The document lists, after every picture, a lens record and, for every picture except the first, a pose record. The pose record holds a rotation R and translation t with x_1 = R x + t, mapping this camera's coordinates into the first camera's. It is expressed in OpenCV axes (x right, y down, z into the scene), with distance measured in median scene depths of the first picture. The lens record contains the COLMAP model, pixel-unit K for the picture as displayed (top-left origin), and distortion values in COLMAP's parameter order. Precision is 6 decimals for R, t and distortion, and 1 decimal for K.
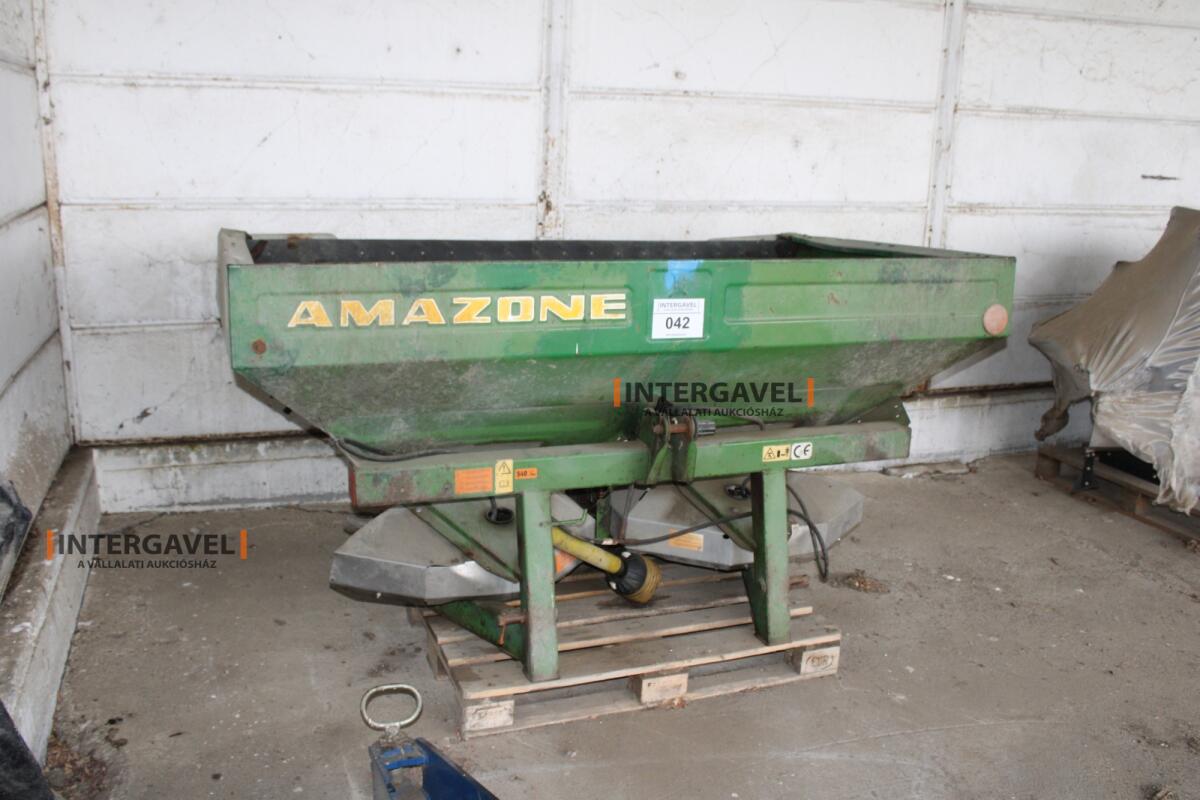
lens RADIAL K [[1076.8, 0, 600.0], [0, 1076.8, 400.0], [0, 0, 1]] dist [-0.104843, 0.014337]
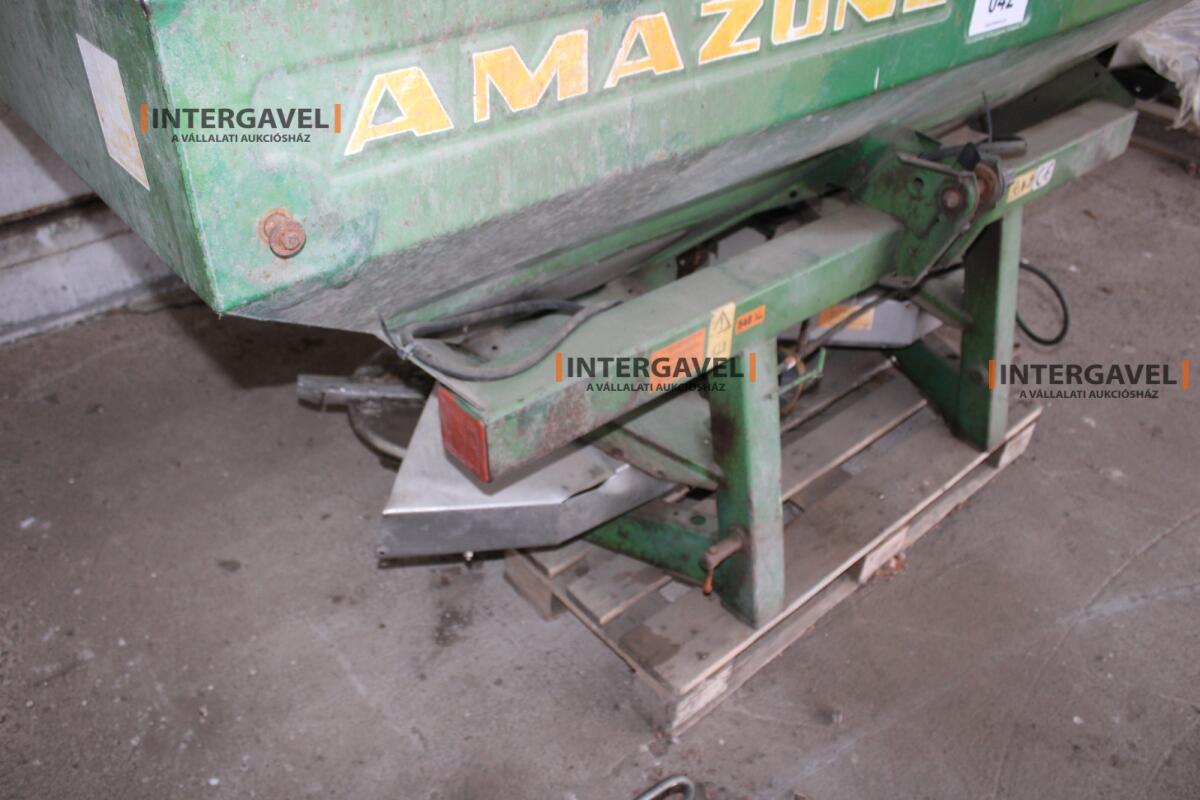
lens RADIAL K [[989.7, 0, 600.0], [0, 989.7, 400.0], [0, 0, 1]] dist [-0.154596, 0.130576]
pose [[0.941540, -0.212263, 0.261624, -0.275255], [0.088260, 0.904845, 0.416493, -0.105550], [-0.325135, -0.369054, 0.870682, 0.589819]]
